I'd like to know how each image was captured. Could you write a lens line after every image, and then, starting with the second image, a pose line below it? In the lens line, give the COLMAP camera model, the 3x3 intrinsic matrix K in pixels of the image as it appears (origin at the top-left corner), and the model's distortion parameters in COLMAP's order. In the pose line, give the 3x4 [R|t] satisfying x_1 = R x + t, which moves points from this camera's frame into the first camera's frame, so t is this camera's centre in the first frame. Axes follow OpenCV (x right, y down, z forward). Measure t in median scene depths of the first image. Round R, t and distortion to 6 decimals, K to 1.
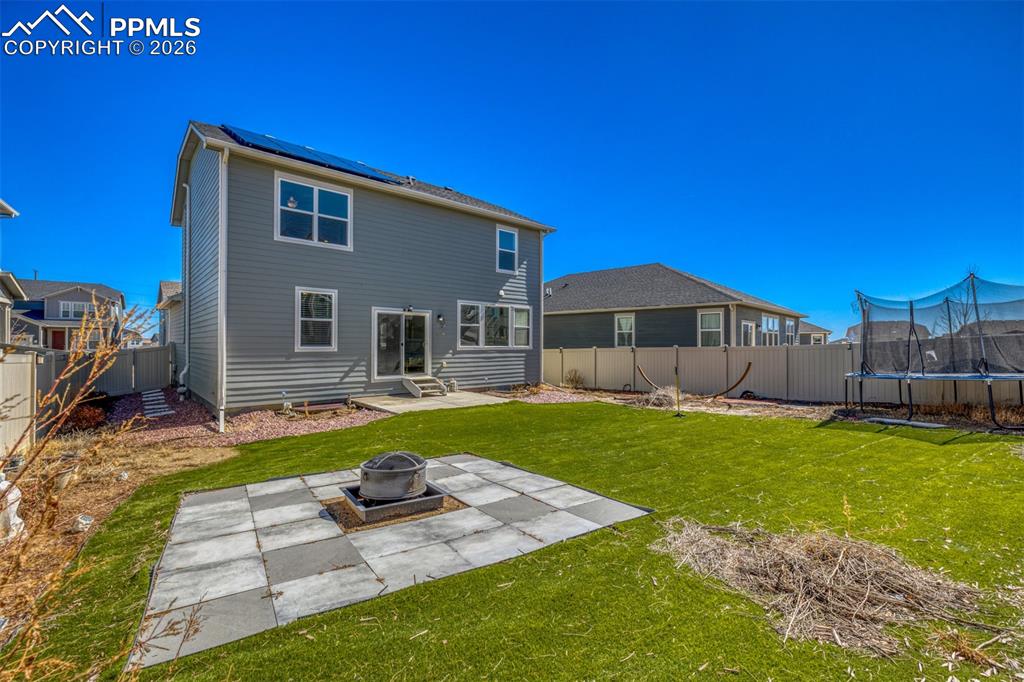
lens RADIAL K [[439.9, 0, 512.0], [0, 439.9, 341.0], [0, 0, 1]] dist [0.004159, 0.000037]
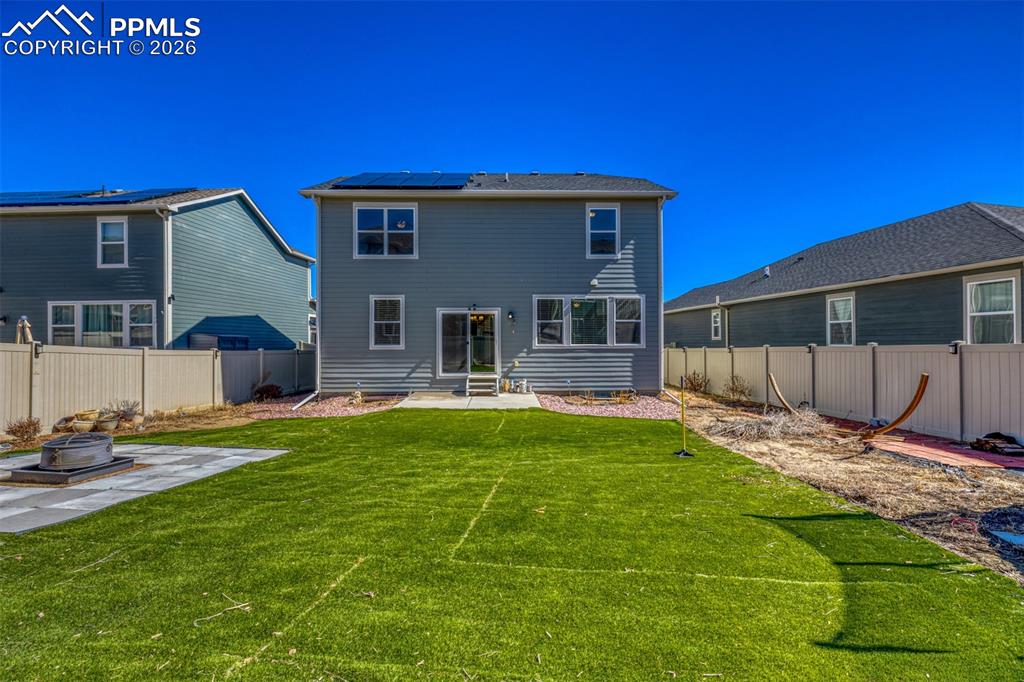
lens RADIAL K [[431.9, 0, 513.5], [0, 431.9, 339.1], [0, 0, 1]] dist [0.002099, -0.000274]
pose [[0.757049, -0.009202, -0.653294, 0.485833], [0.010022, 0.999947, -0.002472, 0.002314], [0.653282, -0.004676, 0.757100, 0.311764]]
